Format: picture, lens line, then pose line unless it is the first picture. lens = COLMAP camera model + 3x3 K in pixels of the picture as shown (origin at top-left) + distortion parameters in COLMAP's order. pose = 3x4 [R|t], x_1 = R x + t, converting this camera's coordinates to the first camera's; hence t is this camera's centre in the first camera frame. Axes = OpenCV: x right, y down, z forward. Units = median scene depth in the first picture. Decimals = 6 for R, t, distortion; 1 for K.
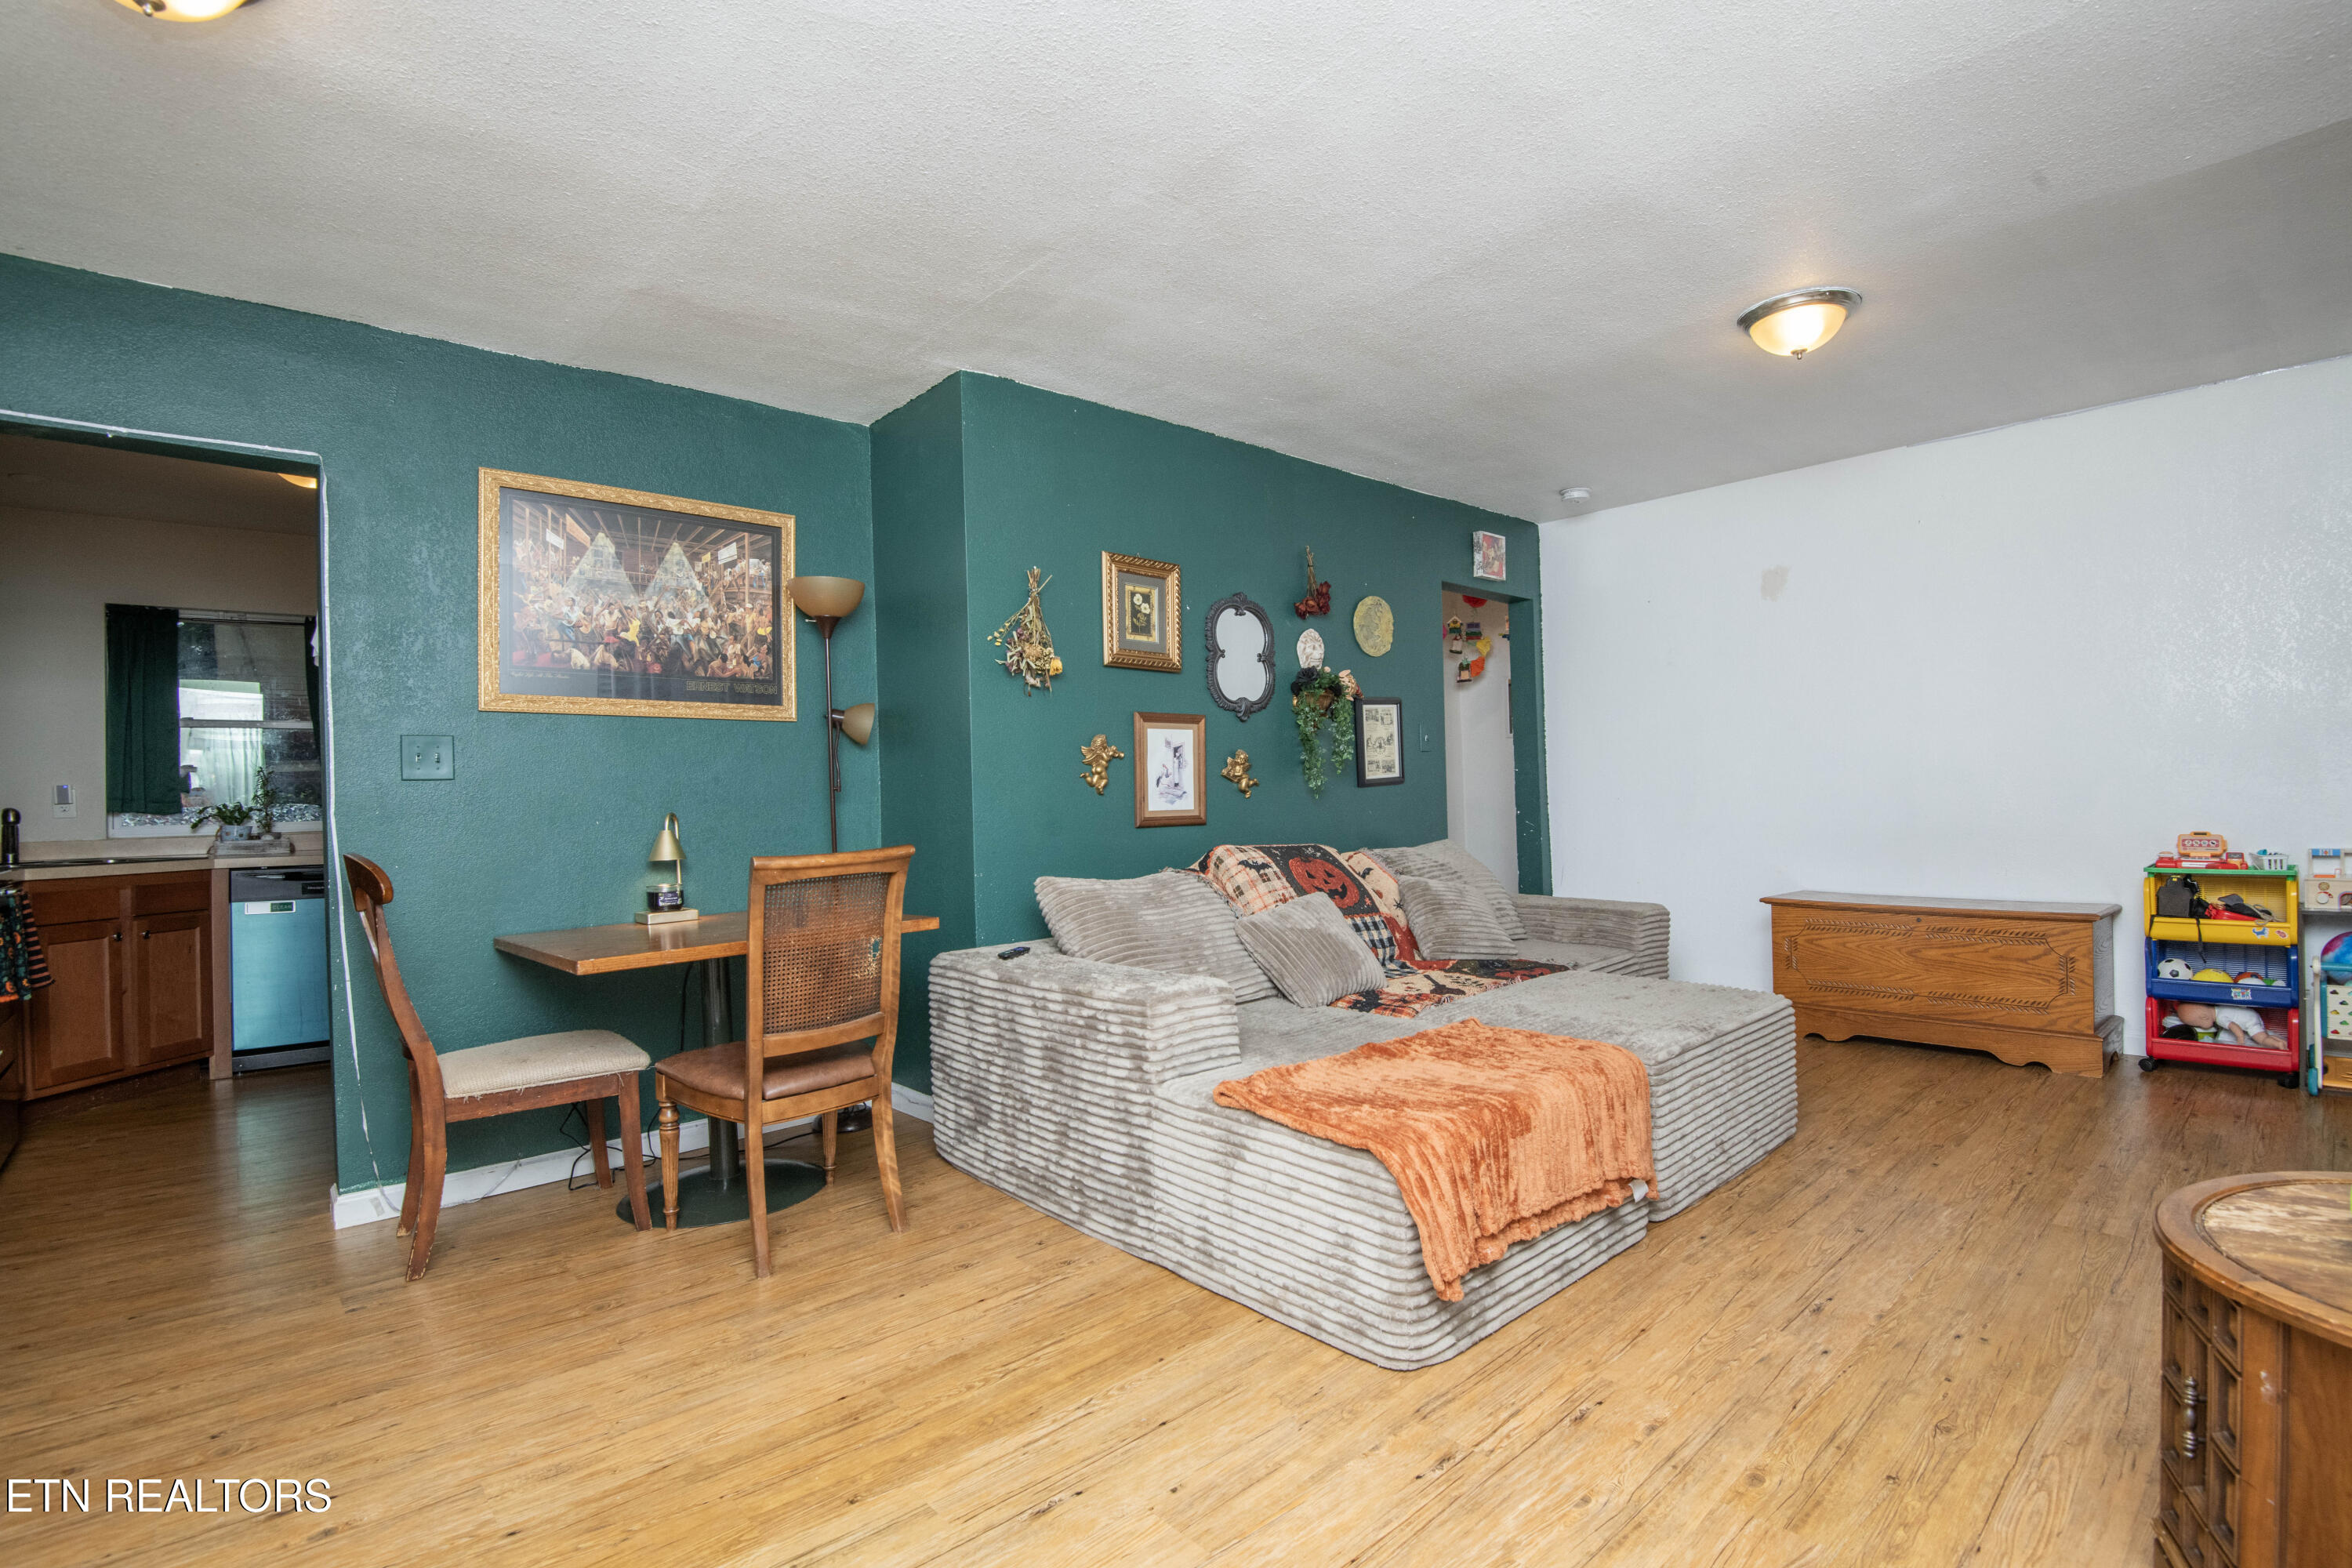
lens RADIAL K [[1085.0, 0, 1184.7], [0, 1085.0, 784.8], [0, 0, 1]] dist [-0.008090, -0.022321]
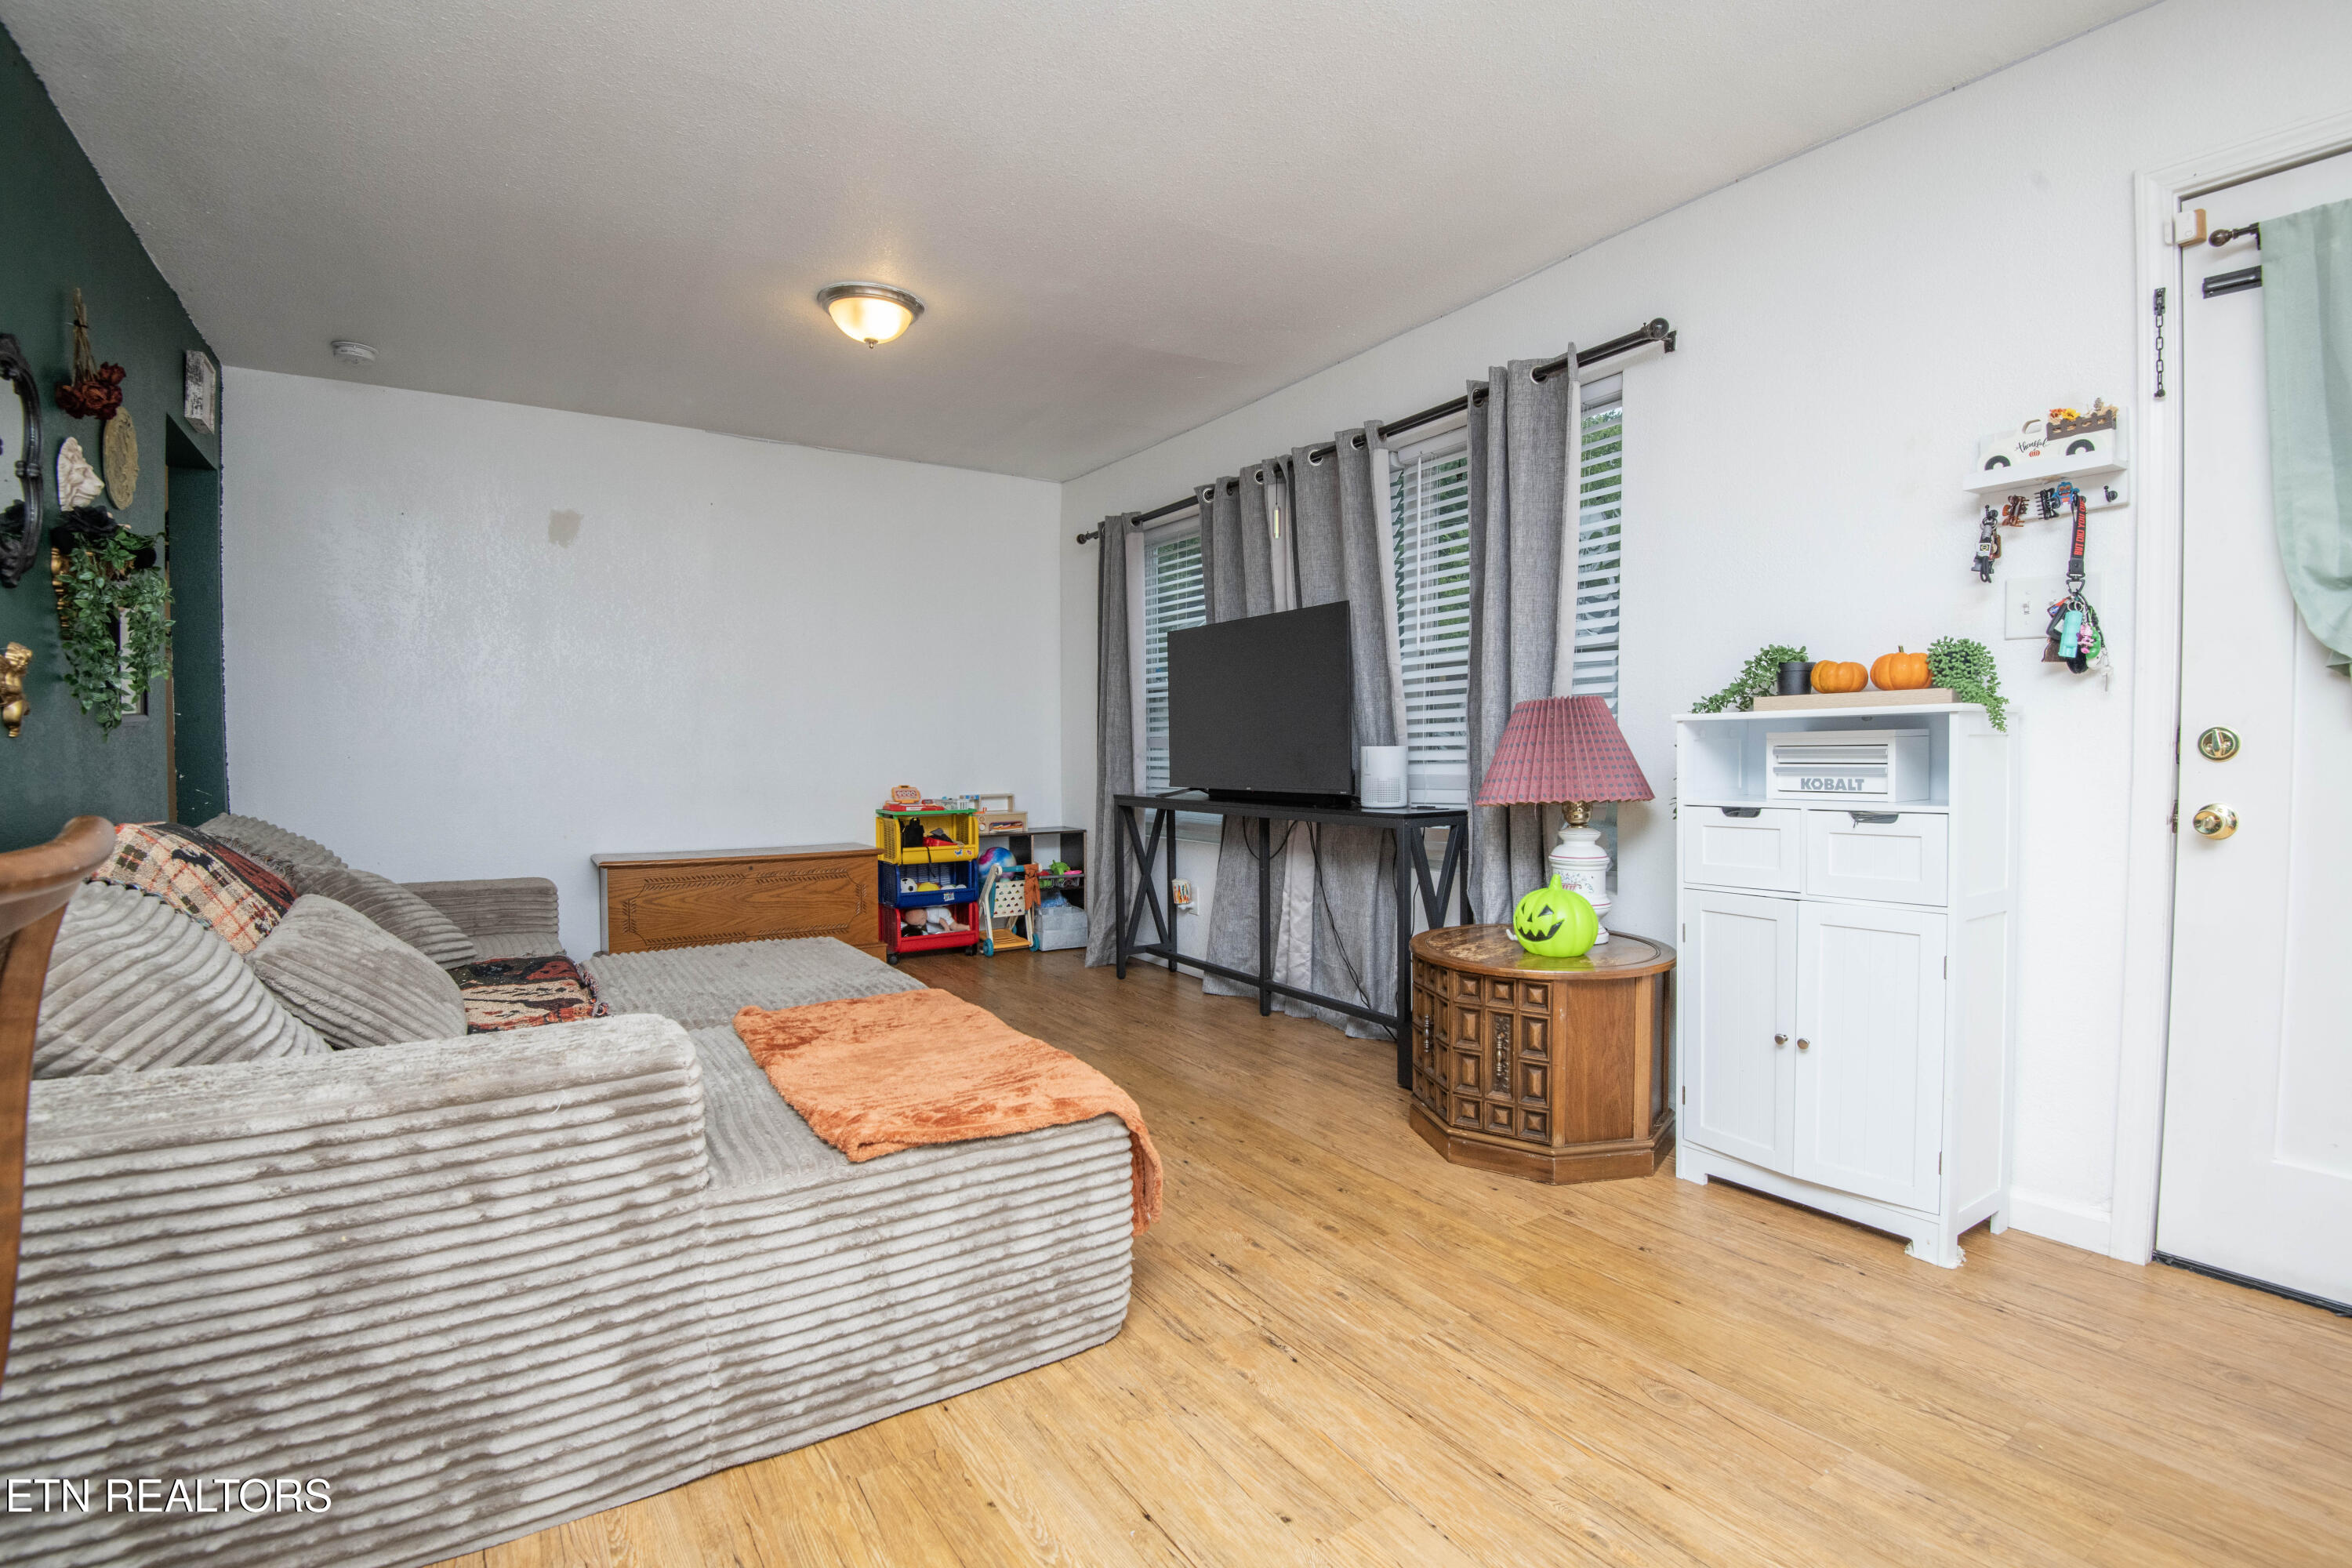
lens RADIAL K [[1085.0, 0, 1184.7], [0, 1085.0, 784.8], [0, 0, 1]] dist [-0.008090, -0.022321]
pose [[0.156530, -0.007336, 0.987646, -0.399711], [-0.011603, 0.999890, 0.009266, 0.027627], [-0.987605, -0.012910, 0.156428, 0.439355]]
